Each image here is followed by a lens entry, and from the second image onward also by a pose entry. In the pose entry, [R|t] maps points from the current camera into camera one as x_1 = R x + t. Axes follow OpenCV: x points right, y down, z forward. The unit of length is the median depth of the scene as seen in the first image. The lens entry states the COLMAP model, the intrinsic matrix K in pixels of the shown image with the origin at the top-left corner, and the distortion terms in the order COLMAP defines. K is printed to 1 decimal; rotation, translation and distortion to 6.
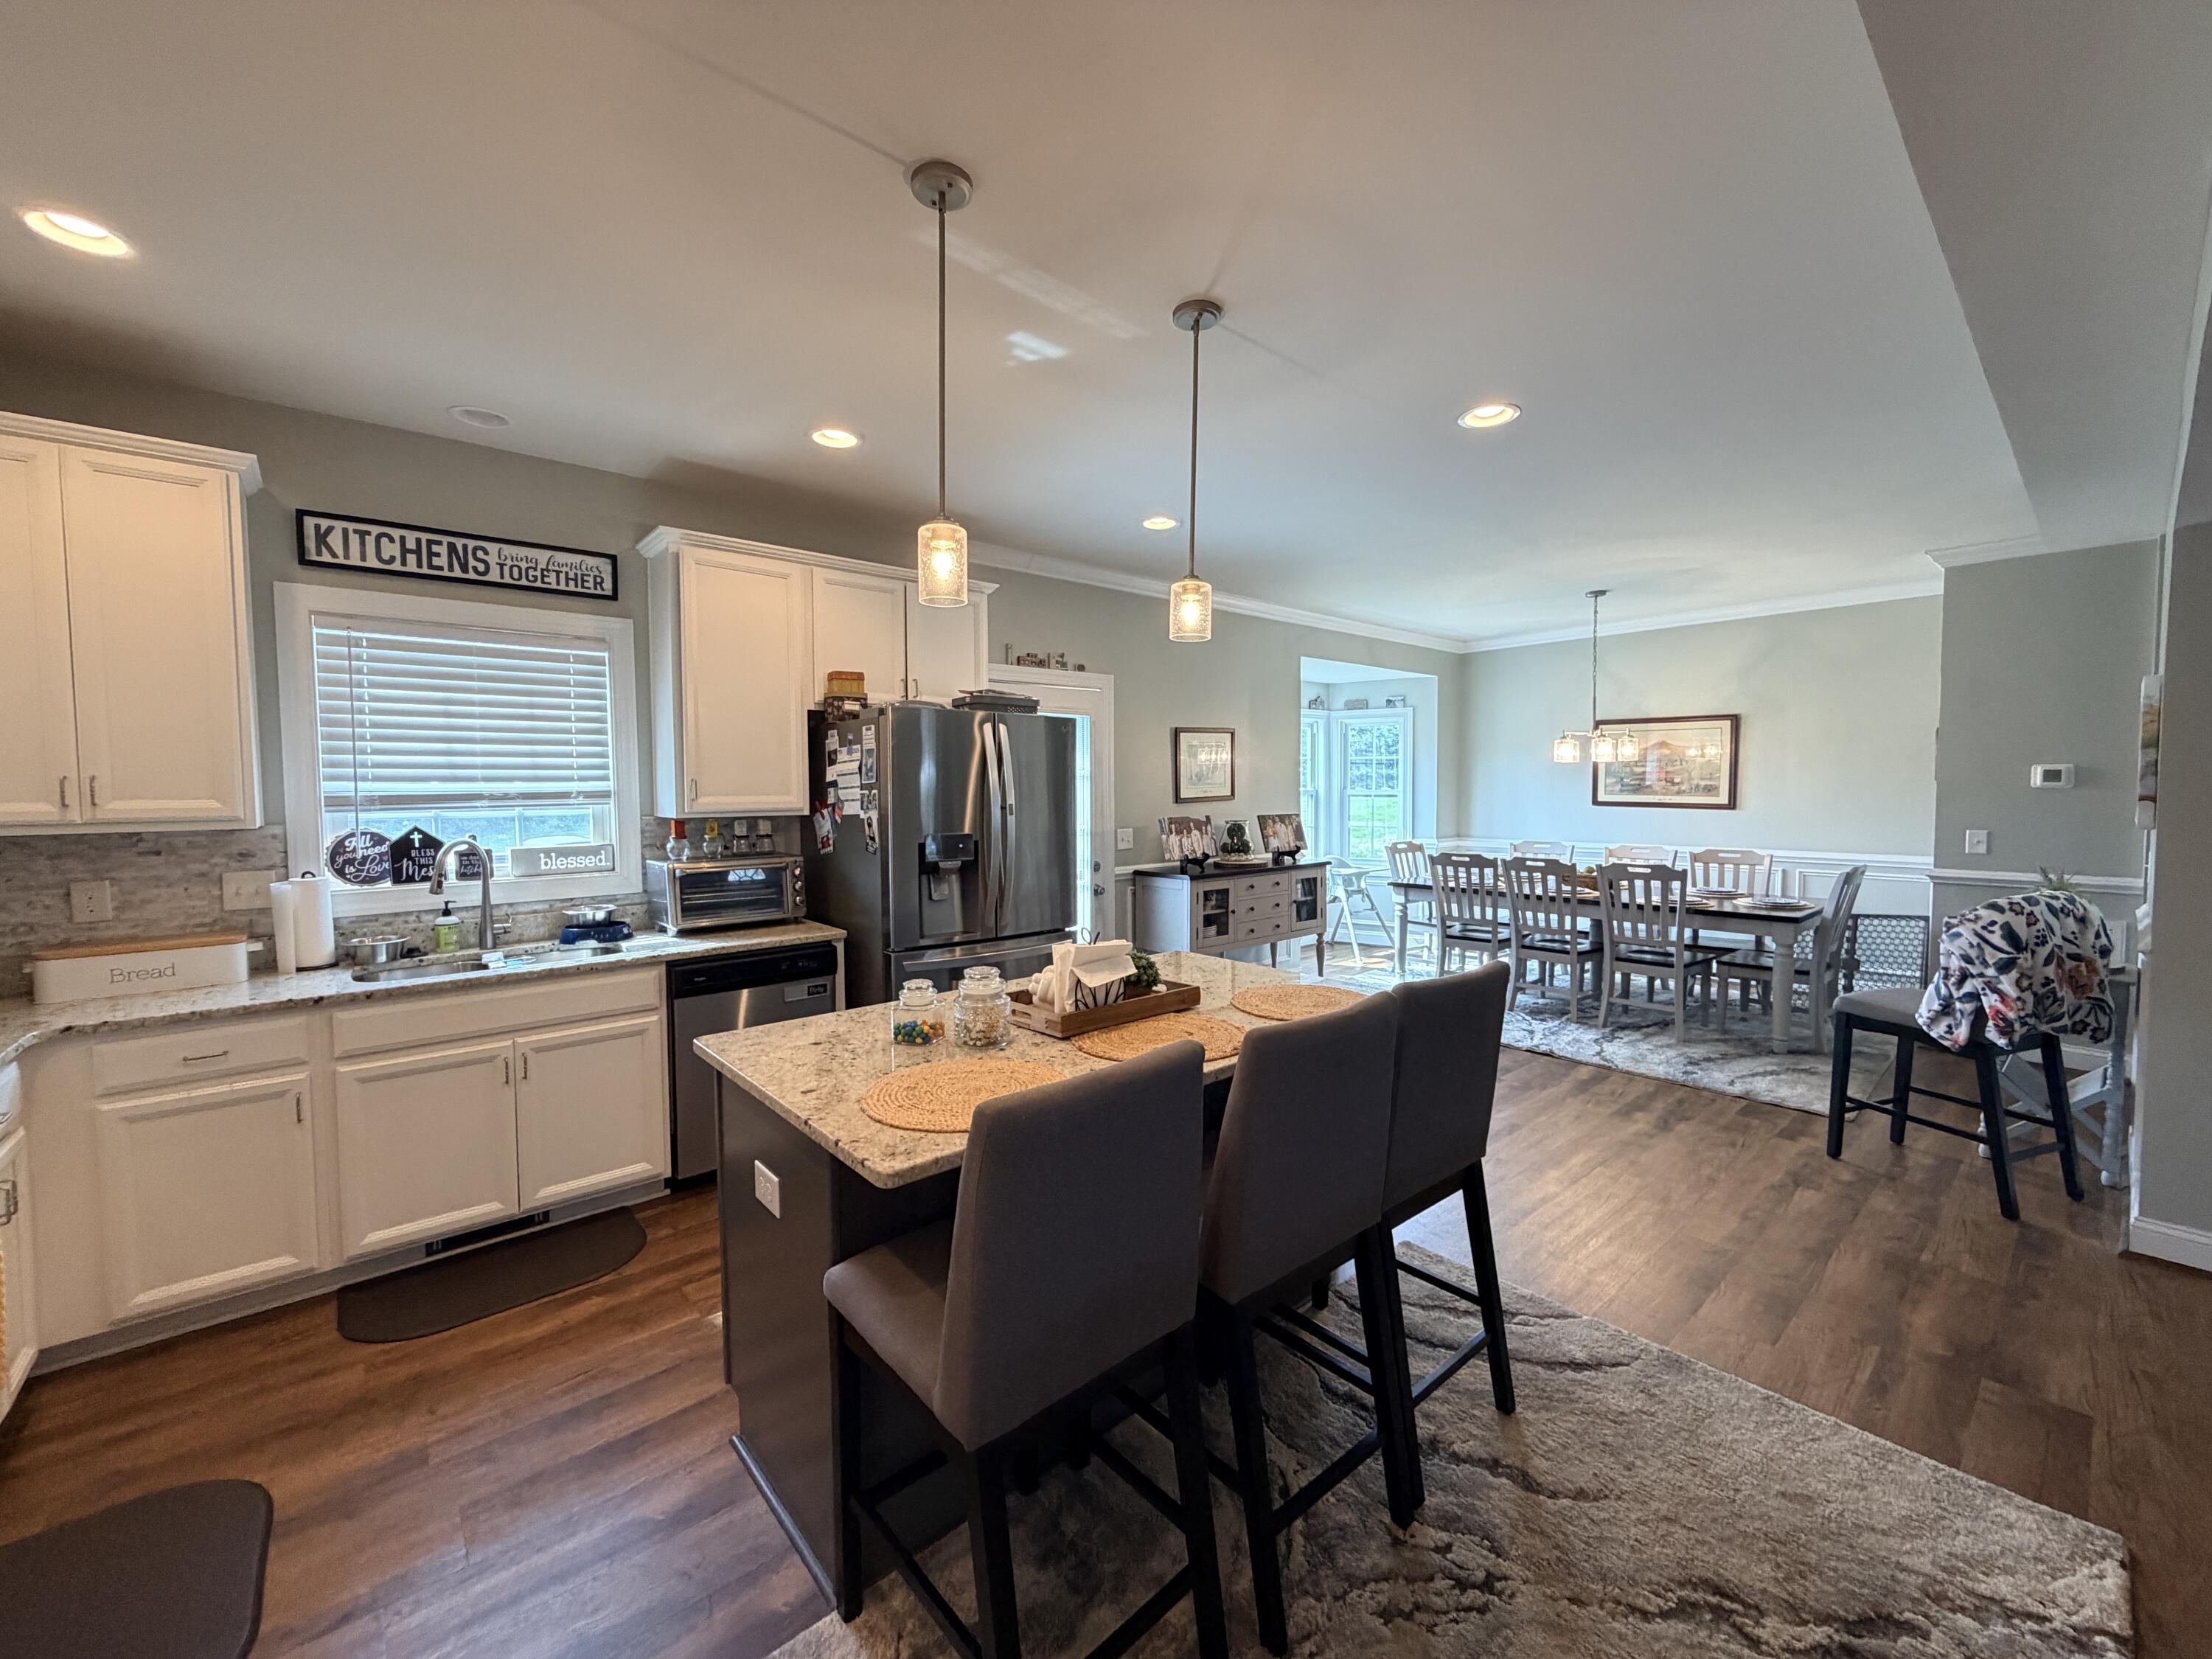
lens RADIAL K [[882.7, 0, 1101.2], [0, 882.7, 828.5], [0, 0, 1]] dist [0.000025, -0.000130]
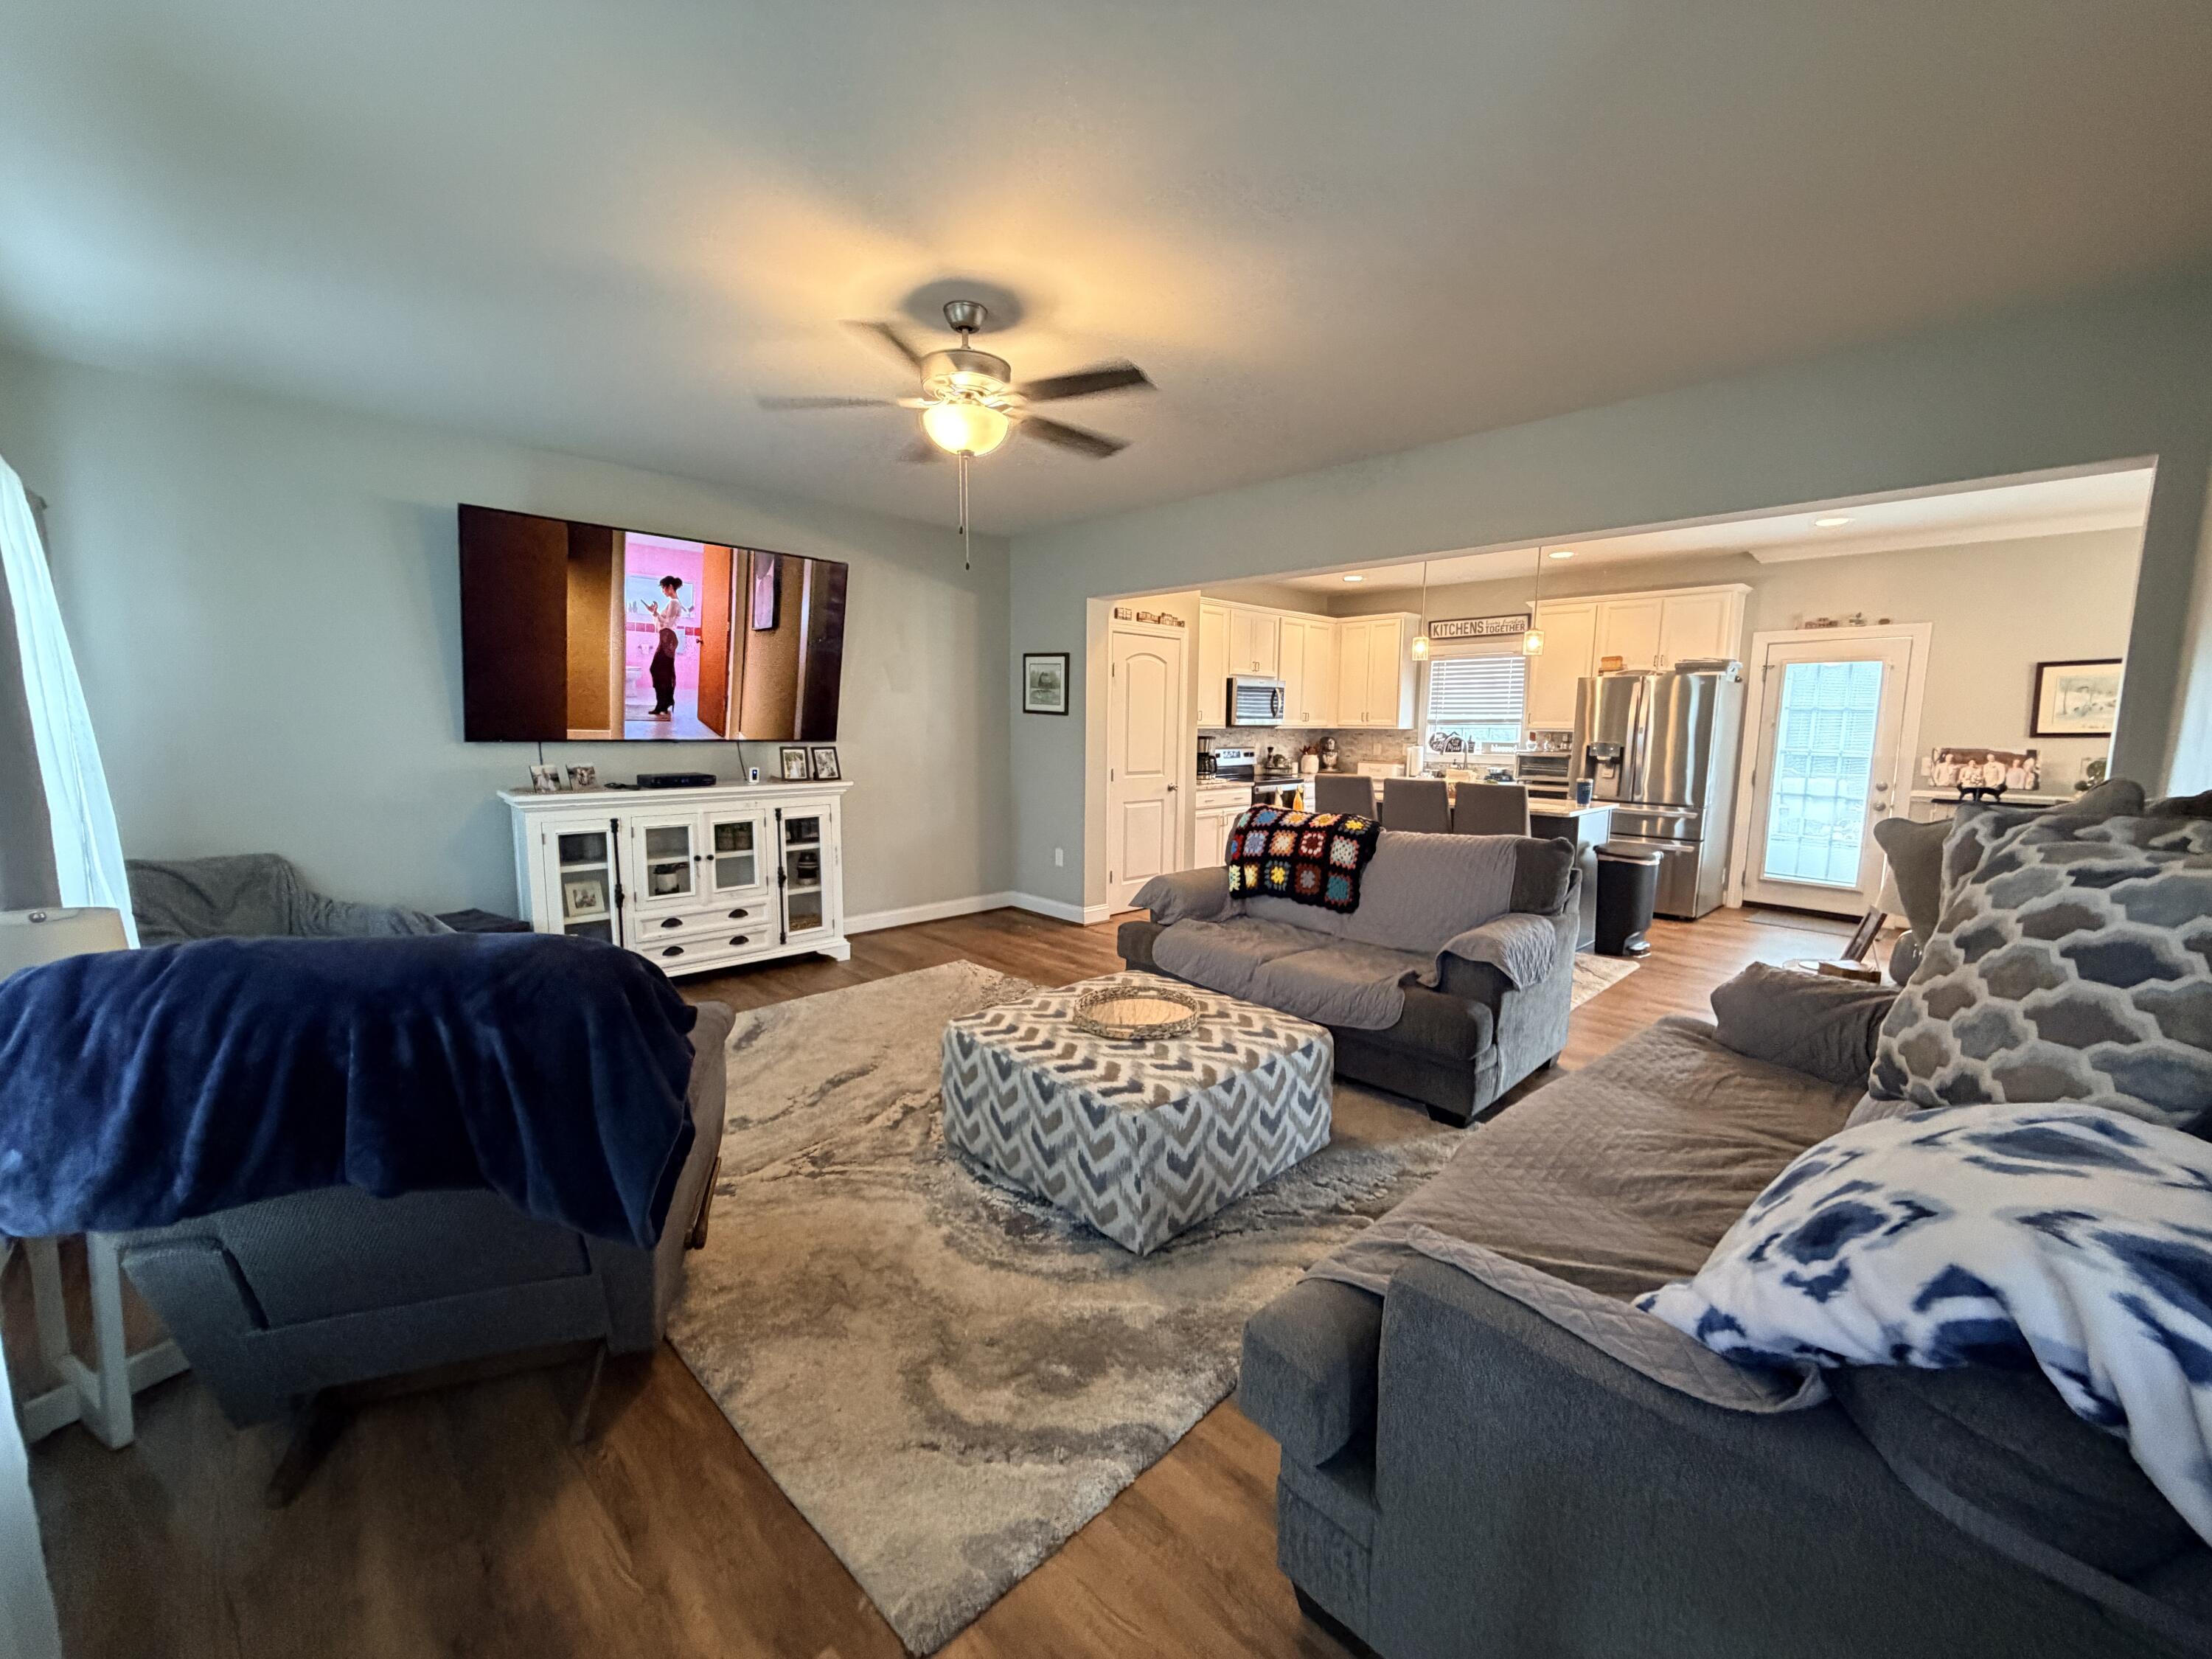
lens RADIAL K [[882.7, 0, 1099.2], [0, 882.7, 829.1], [0, 0, 1]] dist [0.000025, -0.000130]
pose [[0.053696, 0.128239, -0.990289, 1.433289], [-0.057966, 0.990447, 0.125117, 0.014480], [0.996873, 0.050685, 0.060617, -0.174103]]
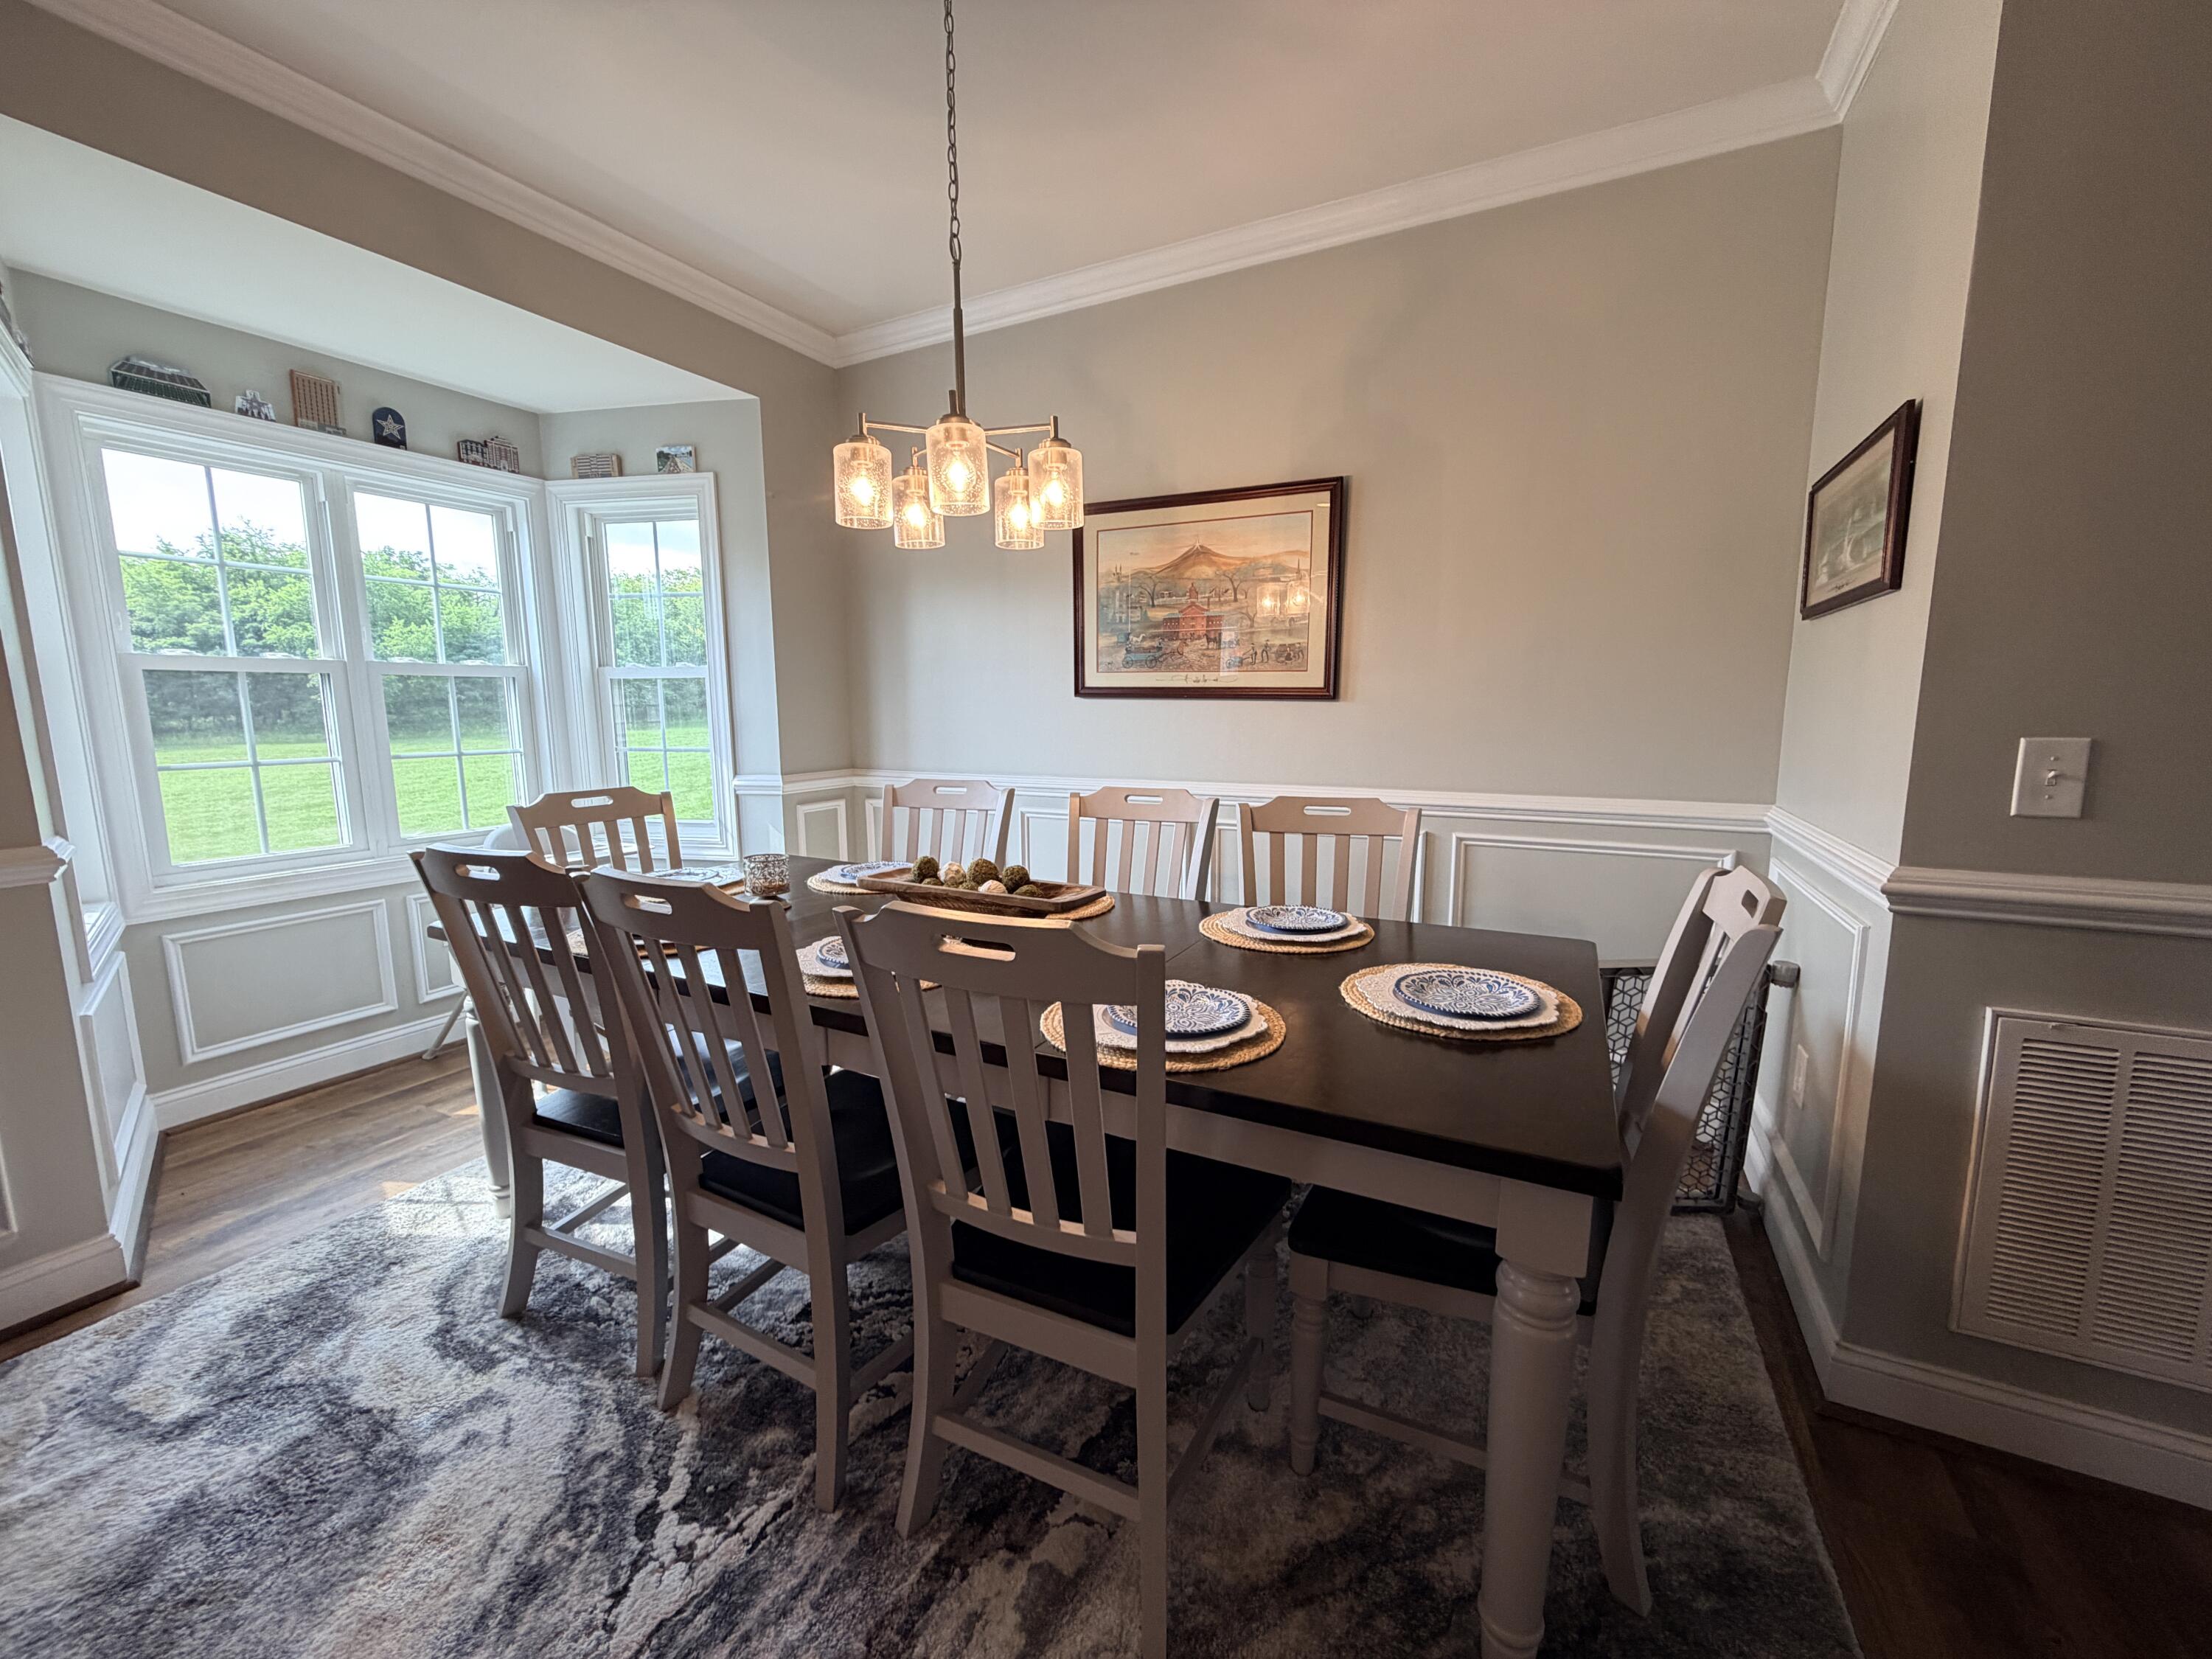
lens RADIAL K [[882.7, 0, 1104.0], [0, 882.7, 823.6], [0, 0, 1]] dist [0.000025, -0.000130]
pose [[0.928296, -0.046917, 0.368870, 0.688814], [0.016098, 0.996149, 0.086188, 0.000431], [-0.371493, -0.074070, 0.925476, 0.977385]]
